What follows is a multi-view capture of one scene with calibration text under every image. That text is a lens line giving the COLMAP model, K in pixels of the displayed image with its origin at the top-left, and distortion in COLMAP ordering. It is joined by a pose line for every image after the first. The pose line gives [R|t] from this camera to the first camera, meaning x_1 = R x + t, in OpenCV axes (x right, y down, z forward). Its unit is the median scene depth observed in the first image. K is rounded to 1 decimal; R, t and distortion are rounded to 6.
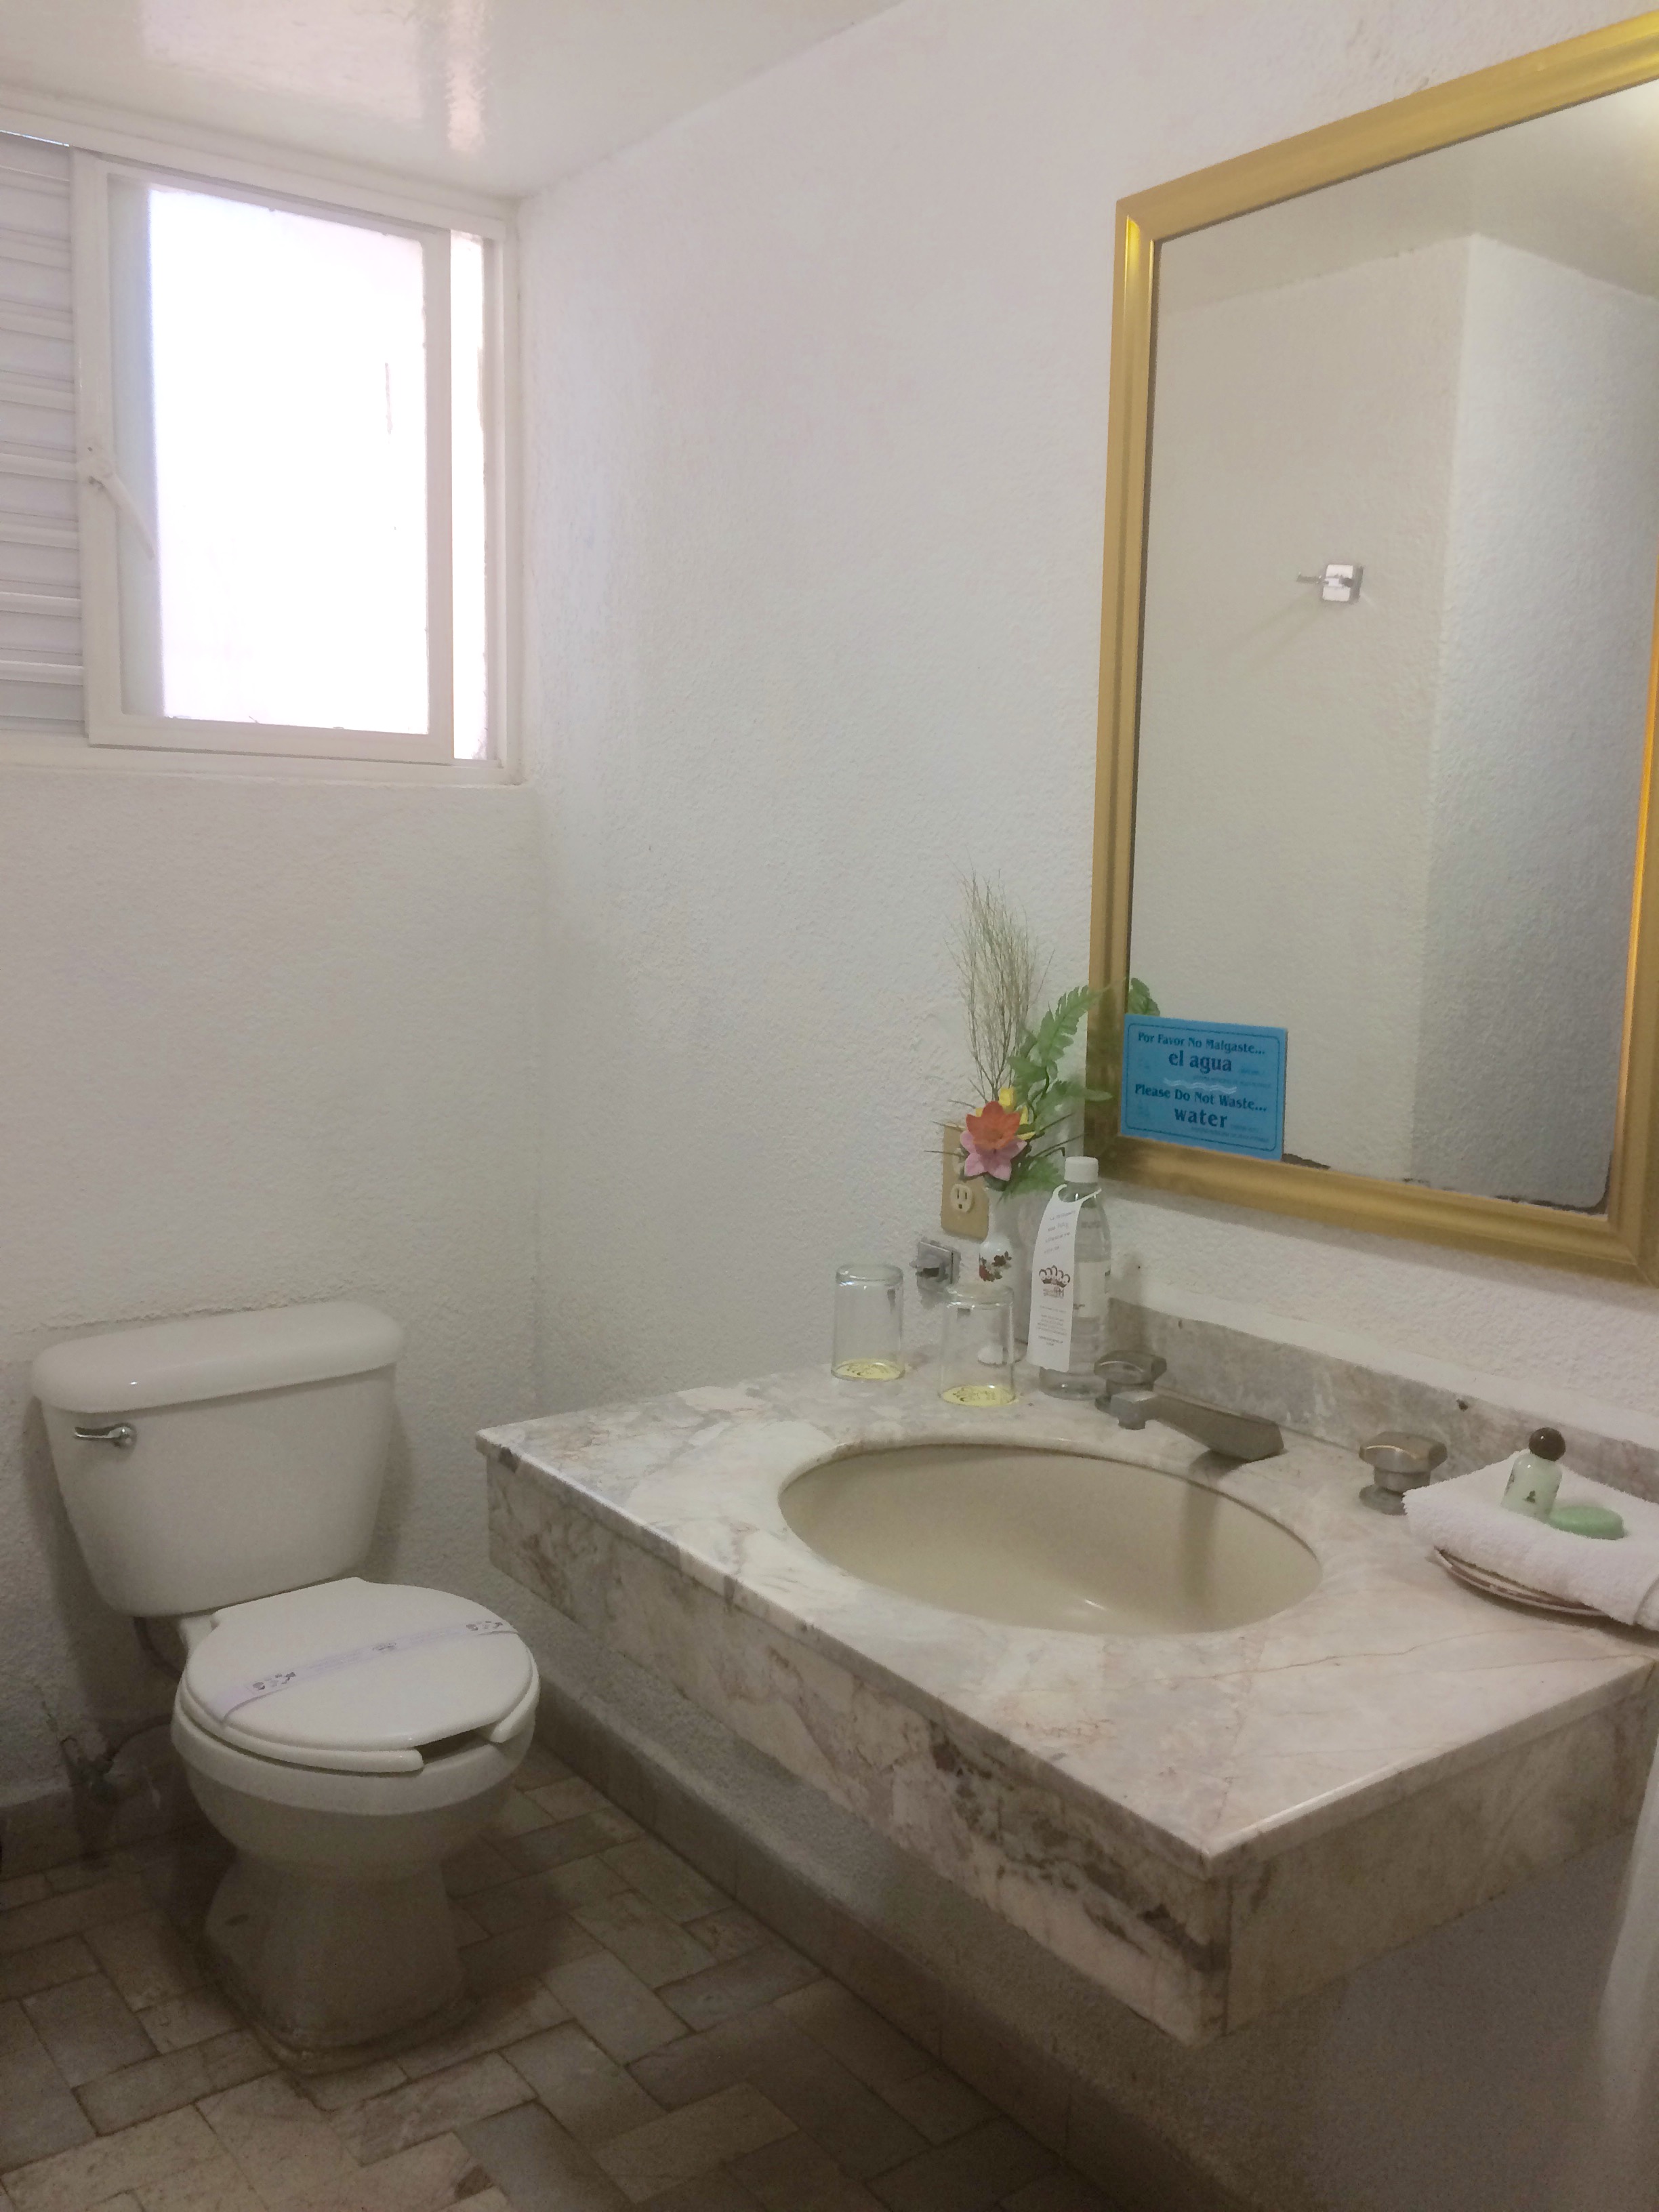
lens RADIAL K [[1887.3, 0, 829.5], [0, 1887.3, 1106.0], [0, 0, 1]] dist [0.058336, -0.081733]
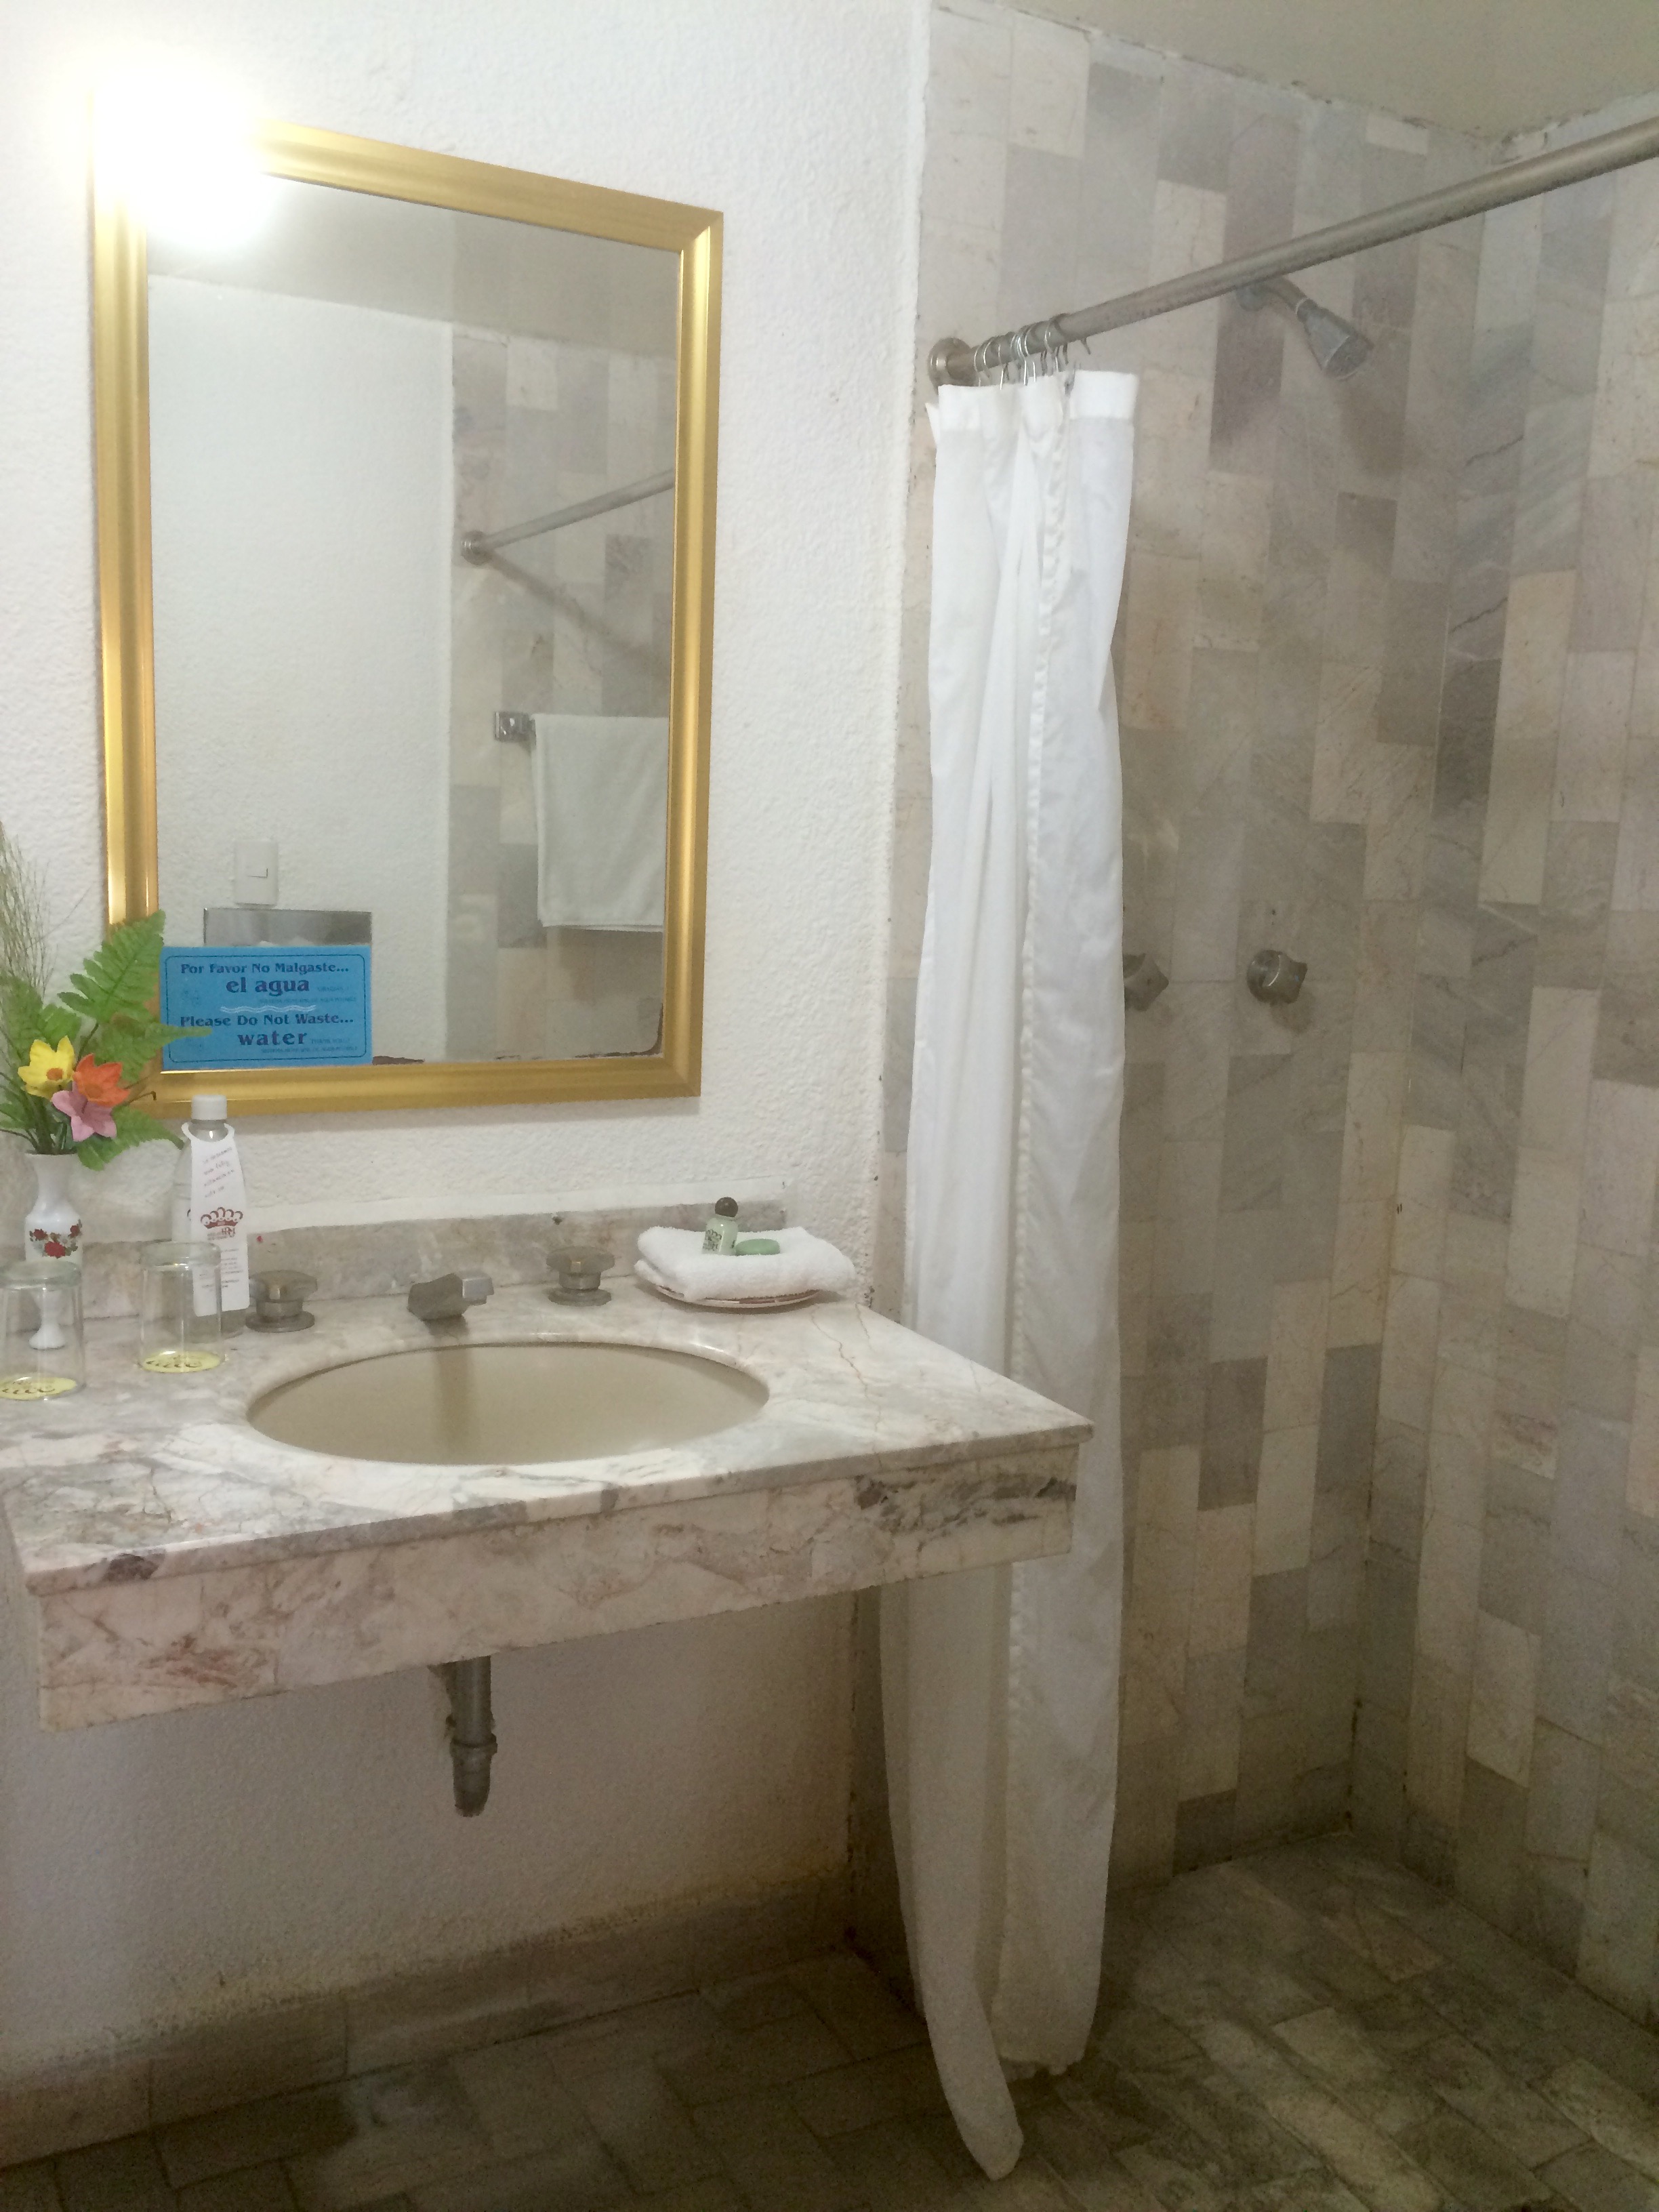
lens RADIAL K [[1887.3, 0, 829.5], [0, 1887.3, 1106.0], [0, 0, 1]] dist [0.058336, -0.081733]
pose [[0.145501, -0.157207, 0.976788, -0.870560], [0.094939, 0.984957, 0.144380, -0.087533], [-0.984792, 0.071728, 0.158238, 0.582909]]
